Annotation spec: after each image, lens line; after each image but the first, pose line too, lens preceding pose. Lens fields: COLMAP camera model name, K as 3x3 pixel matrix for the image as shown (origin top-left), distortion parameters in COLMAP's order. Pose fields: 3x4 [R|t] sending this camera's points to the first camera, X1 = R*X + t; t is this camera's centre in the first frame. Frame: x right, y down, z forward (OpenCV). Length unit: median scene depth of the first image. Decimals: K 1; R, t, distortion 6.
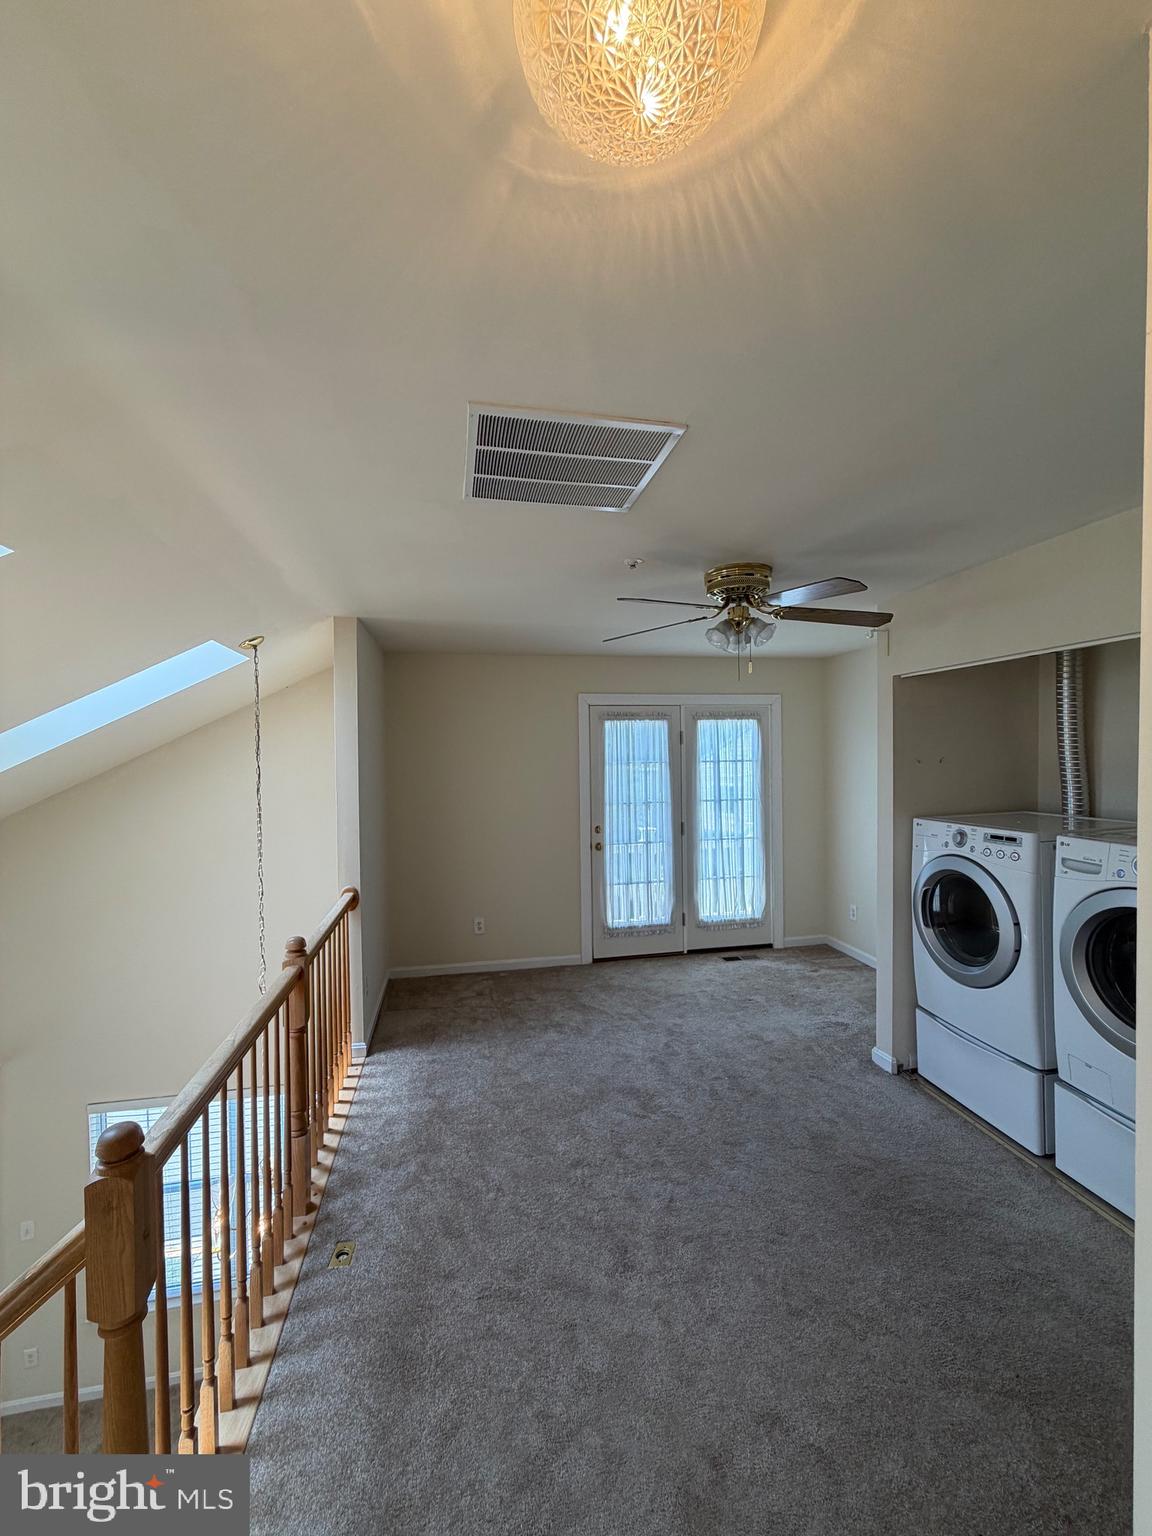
lens RADIAL K [[610.5, 0, 576.7], [0, 610.5, 757.4], [0, 0, 1]] dist [-0.000106, 0.000737]
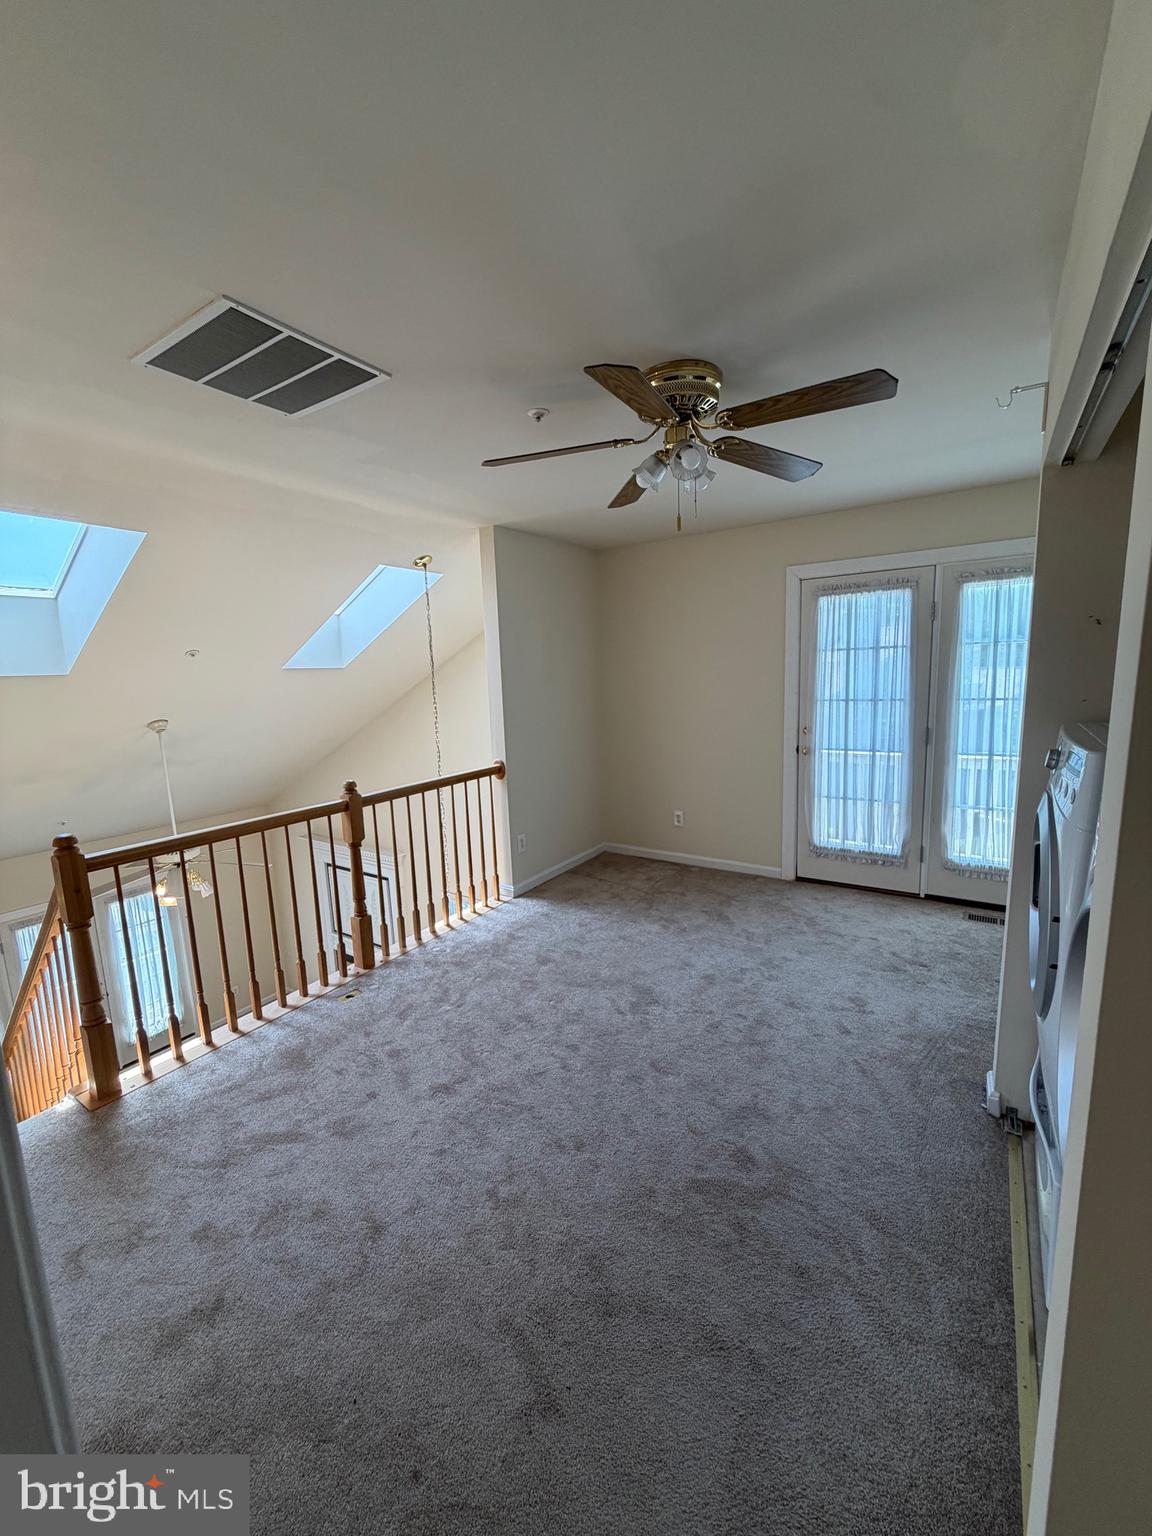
lens RADIAL K [[610.5, 0, 571.4], [0, 610.5, 762.2], [0, 0, 1]] dist [-0.000106, 0.000737]
pose [[0.714514, 0.093290, -0.693374, 0.426888], [0.024093, 0.987201, 0.157651, 0.022004], [0.699207, -0.129349, 0.703121, 0.189328]]
